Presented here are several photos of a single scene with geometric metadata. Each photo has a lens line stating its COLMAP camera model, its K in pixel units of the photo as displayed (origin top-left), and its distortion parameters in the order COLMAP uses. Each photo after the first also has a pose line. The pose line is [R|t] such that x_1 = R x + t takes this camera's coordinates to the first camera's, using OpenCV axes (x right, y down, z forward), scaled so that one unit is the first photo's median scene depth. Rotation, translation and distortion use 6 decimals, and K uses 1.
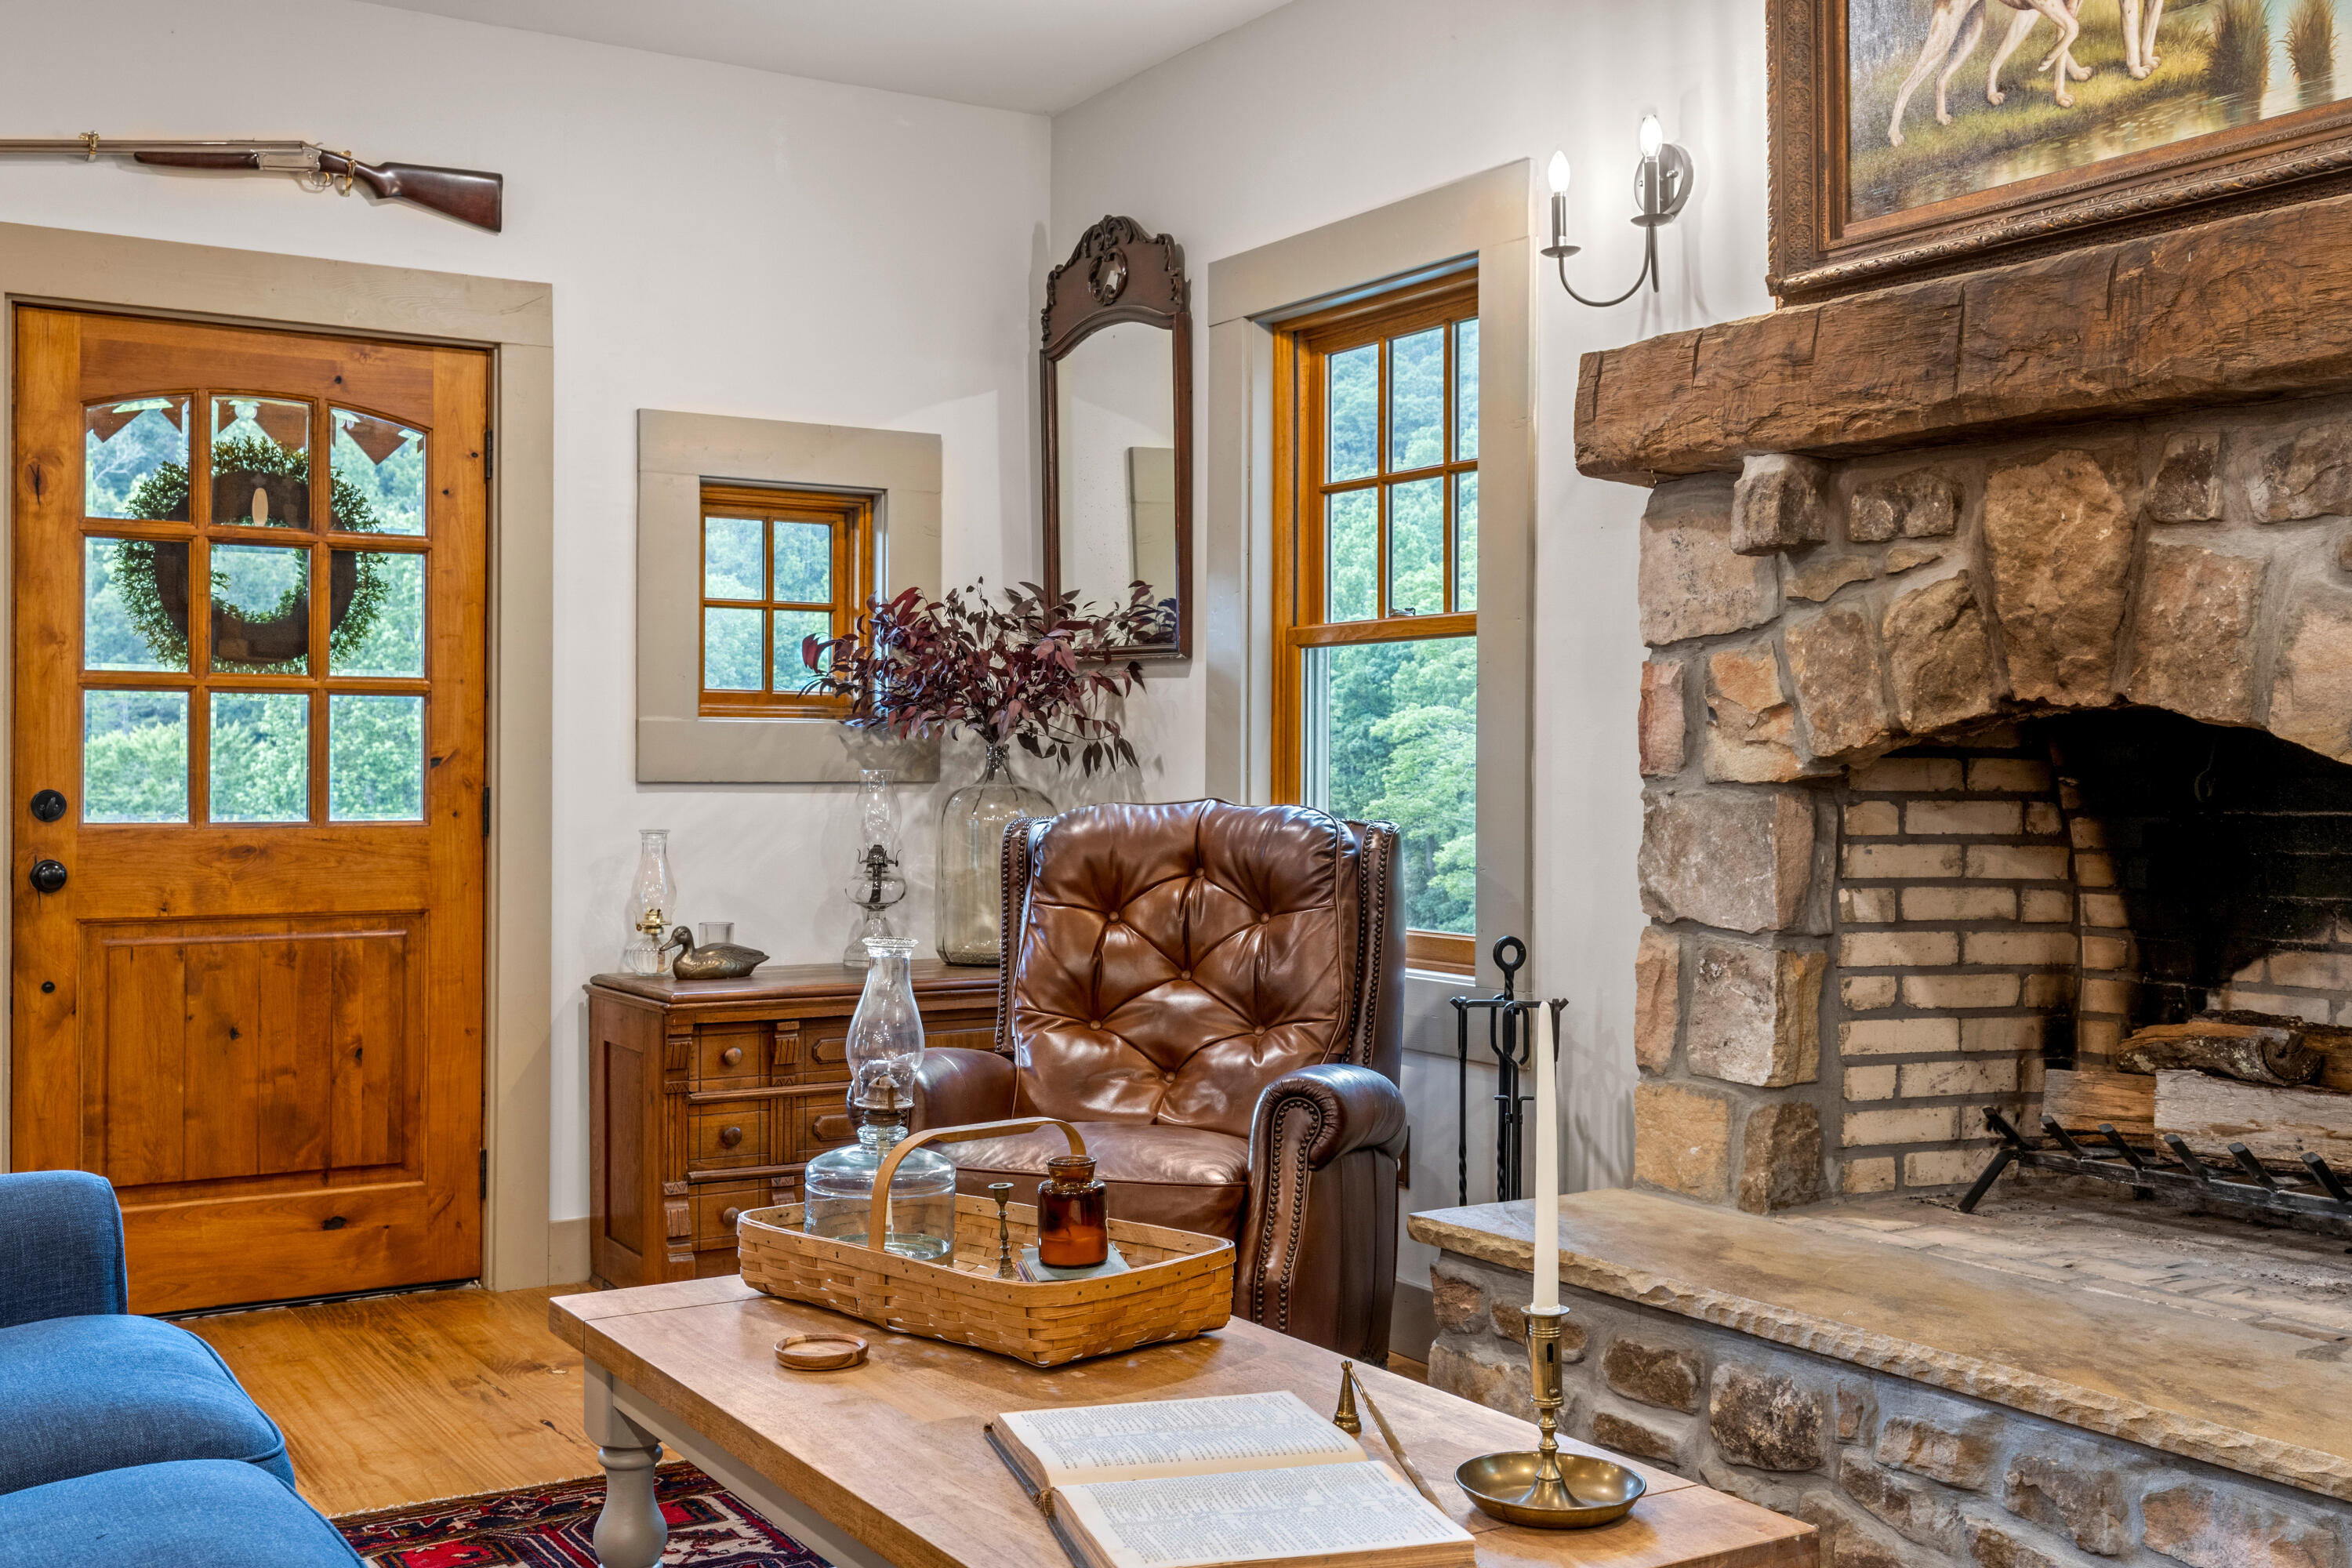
lens RADIAL K [[2340.6, 0, 1145.3], [0, 2340.6, 745.6], [0, 0, 1]] dist [0.011596, 0.000000]
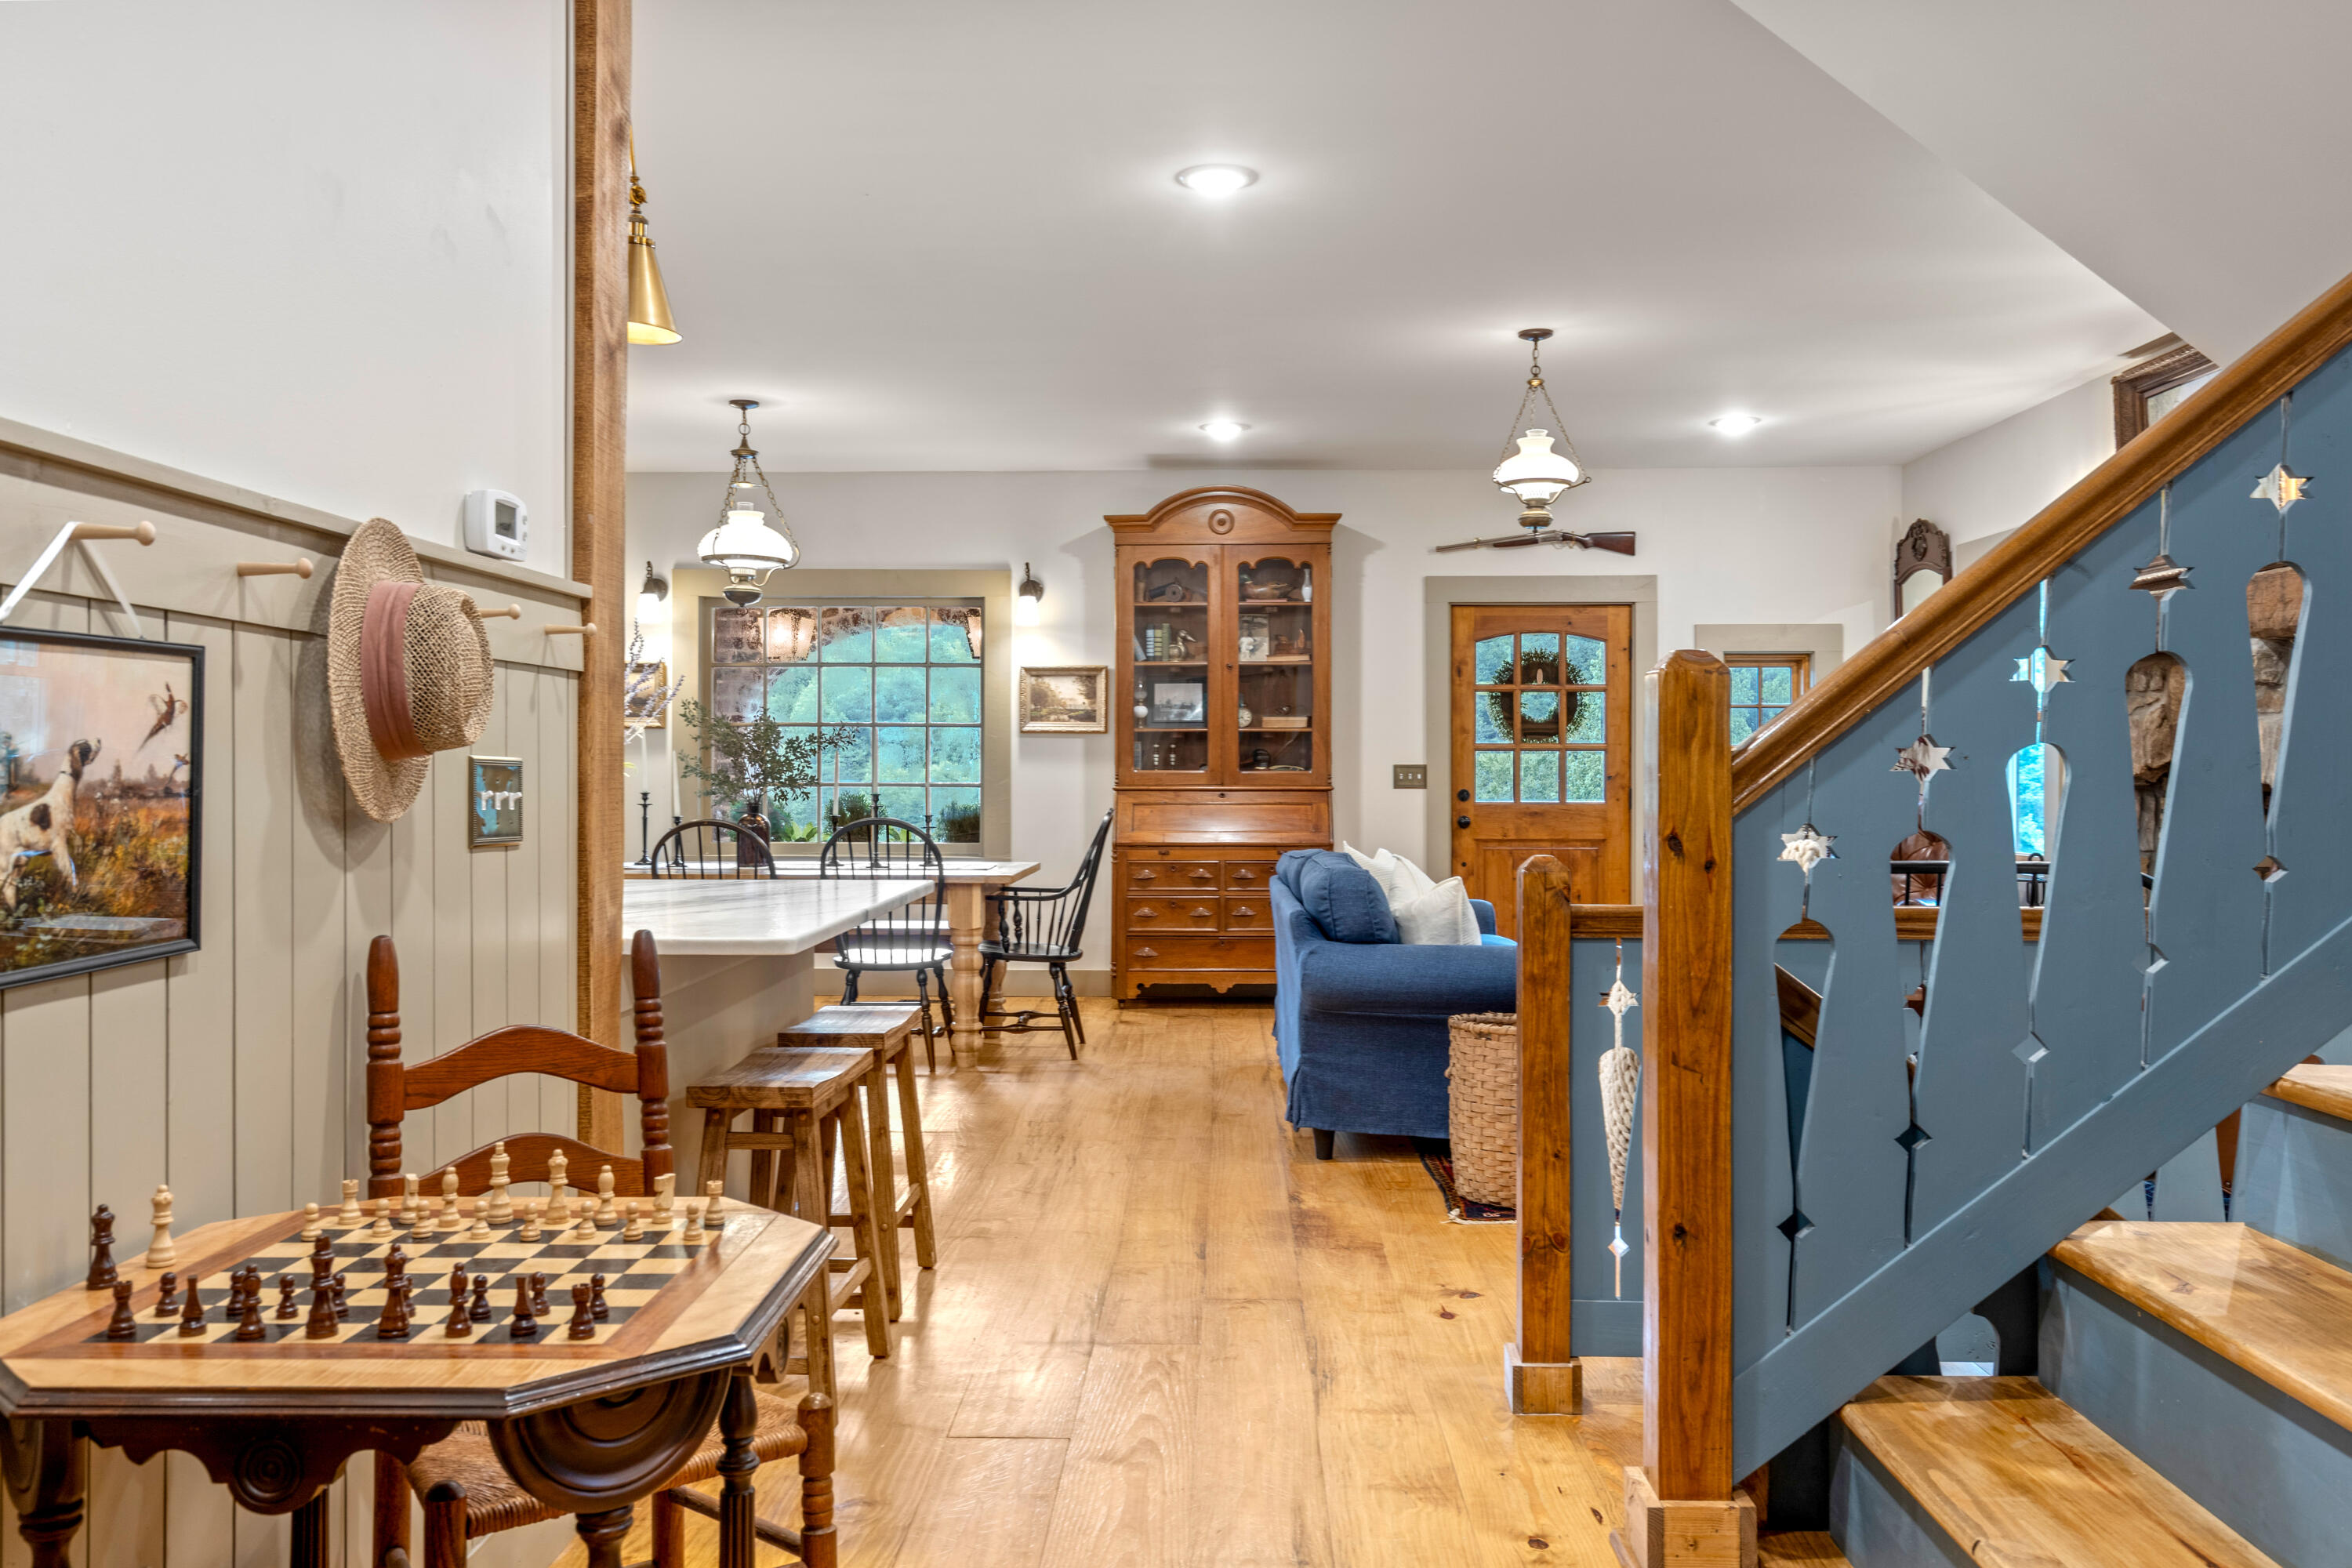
lens RADIAL K [[1789.0, 0, 1191.9], [0, 1789.0, 793.4], [0, 0, 1]] dist [-0.019673, -0.000488]
pose [[0.842957, 0.003210, -0.537972, 0.426865], [0.008129, 0.999792, 0.018704, -0.019579], [0.537920, -0.020140, 0.842755, -1.028649]]
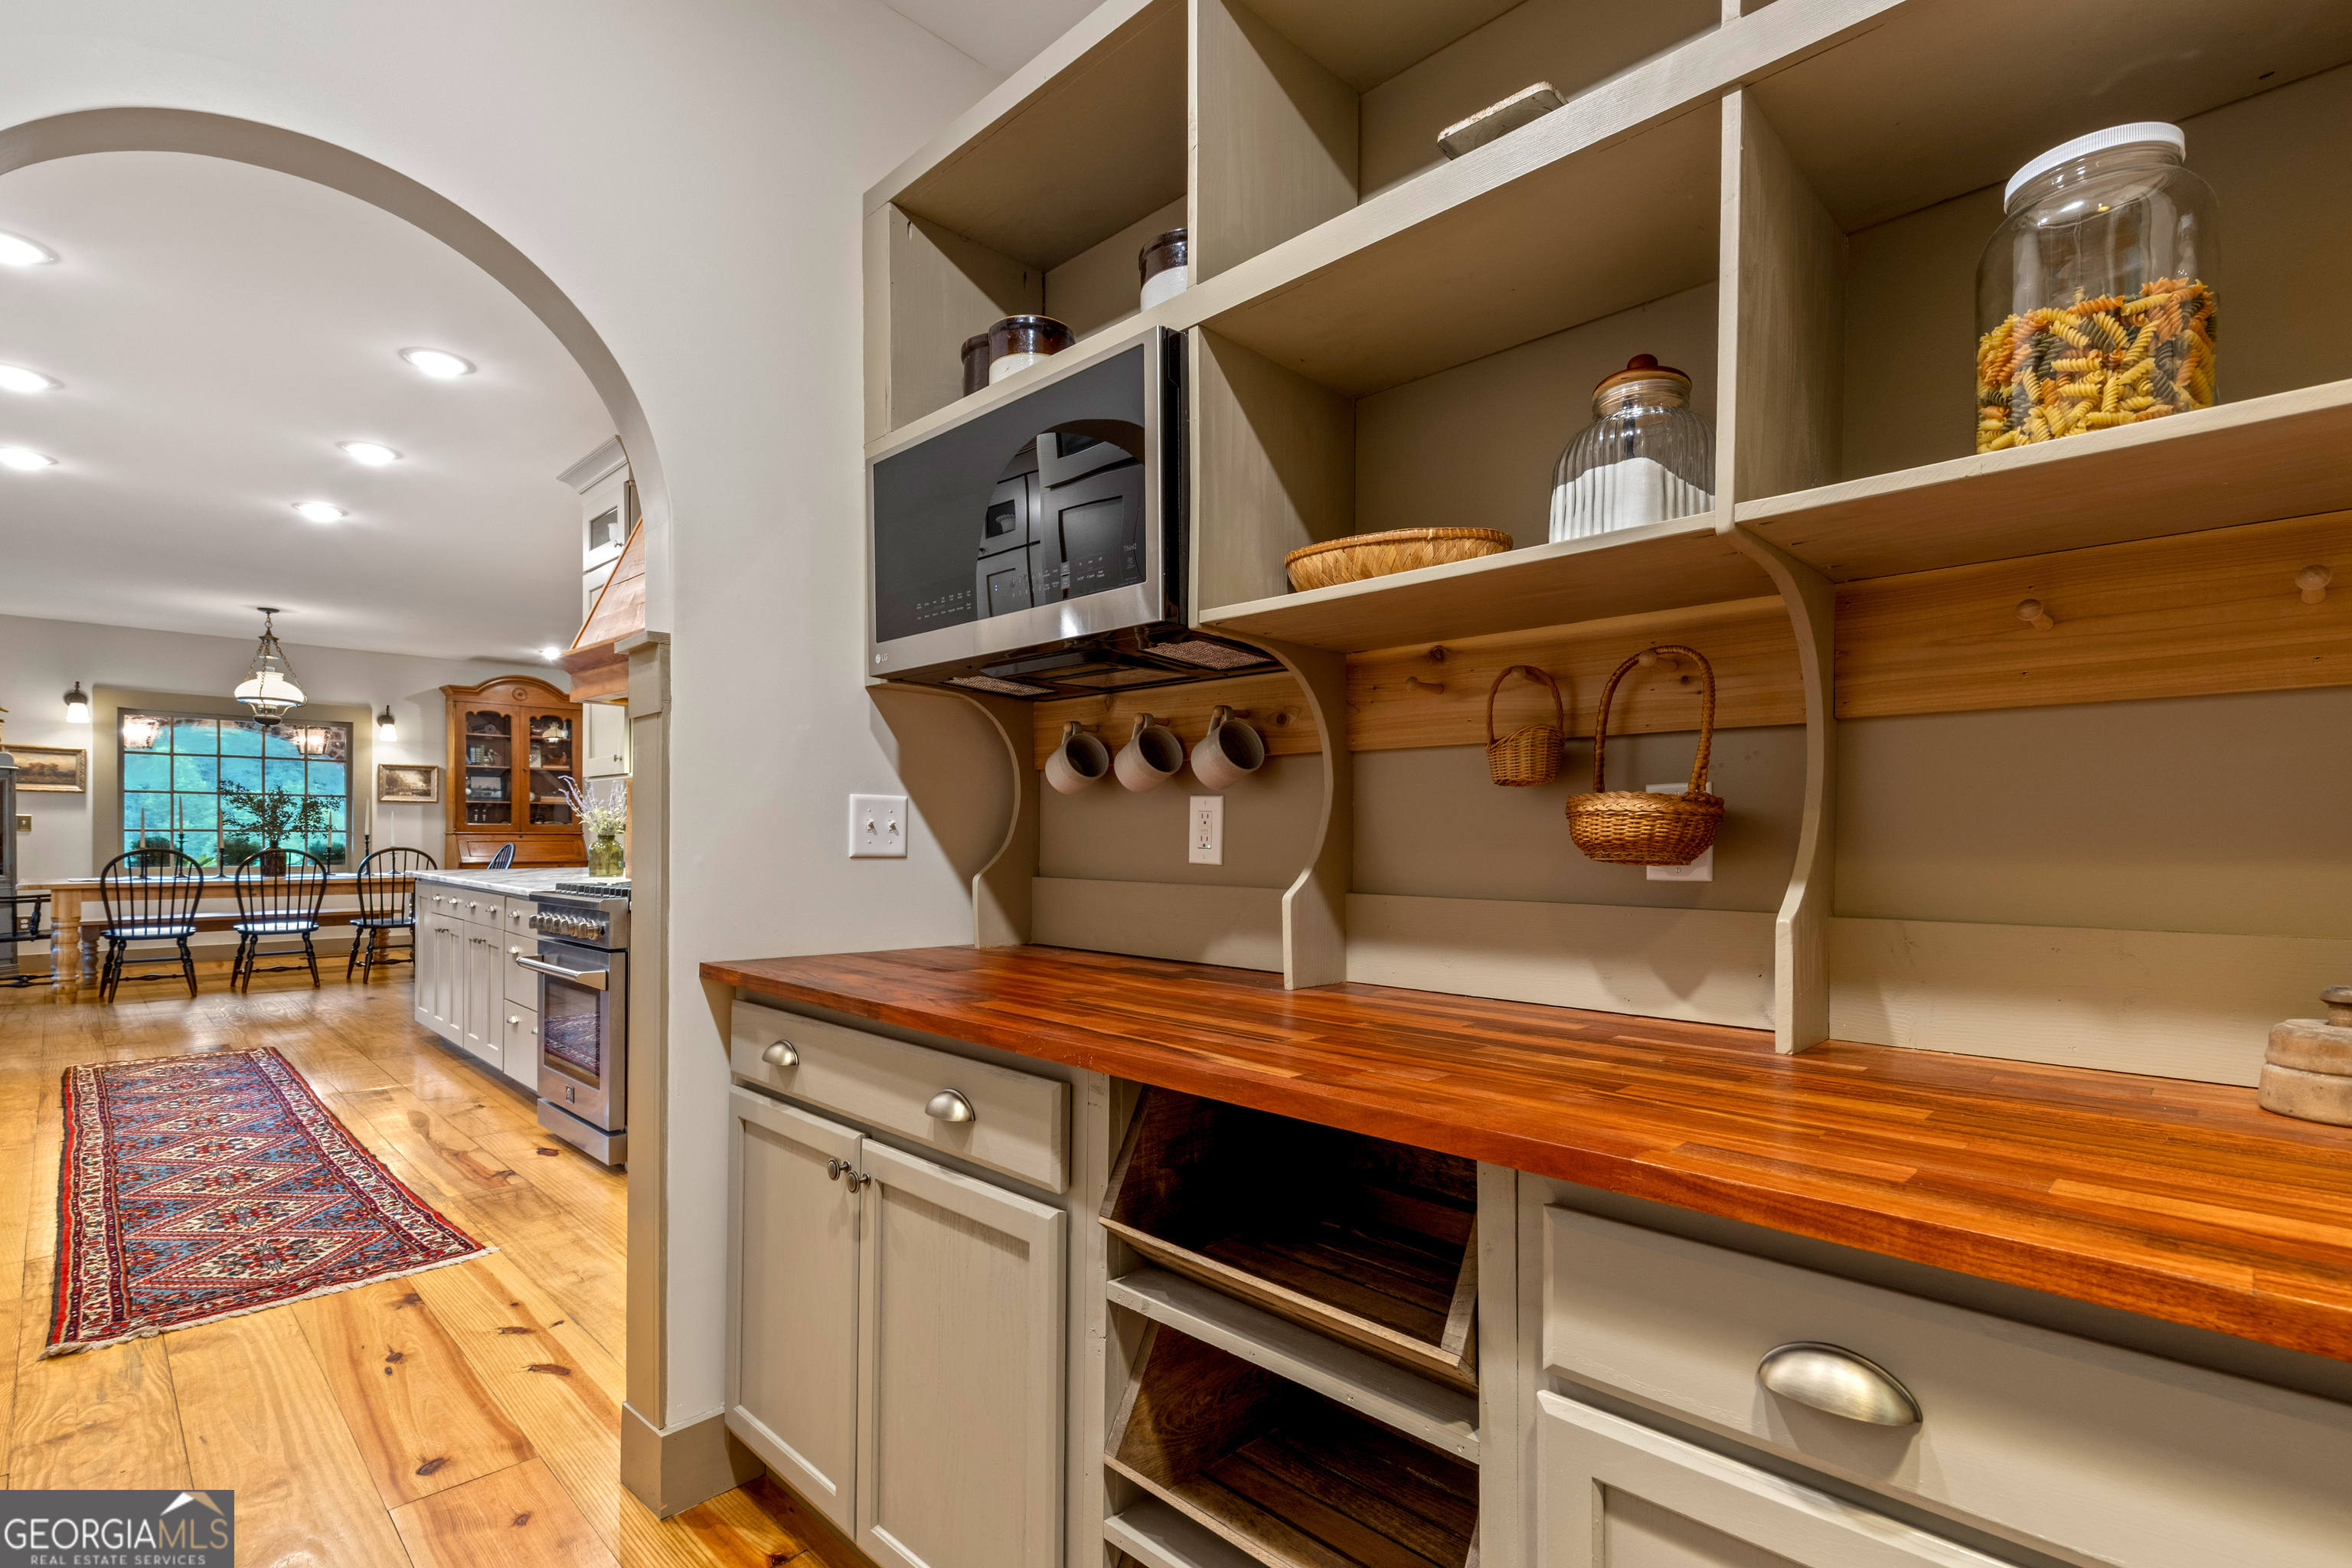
lens RADIAL K [[1070.2, 0, 1188.6], [0, 1070.2, 836.5], [0, 0, 1]] dist [0.002887, 0.000472]
pose [[0.967202, 0.002796, 0.253993, 0.142082], [-0.006598, 0.999879, 0.014117, -0.023460], [-0.253922, -0.015330, 0.967103, -2.044079]]
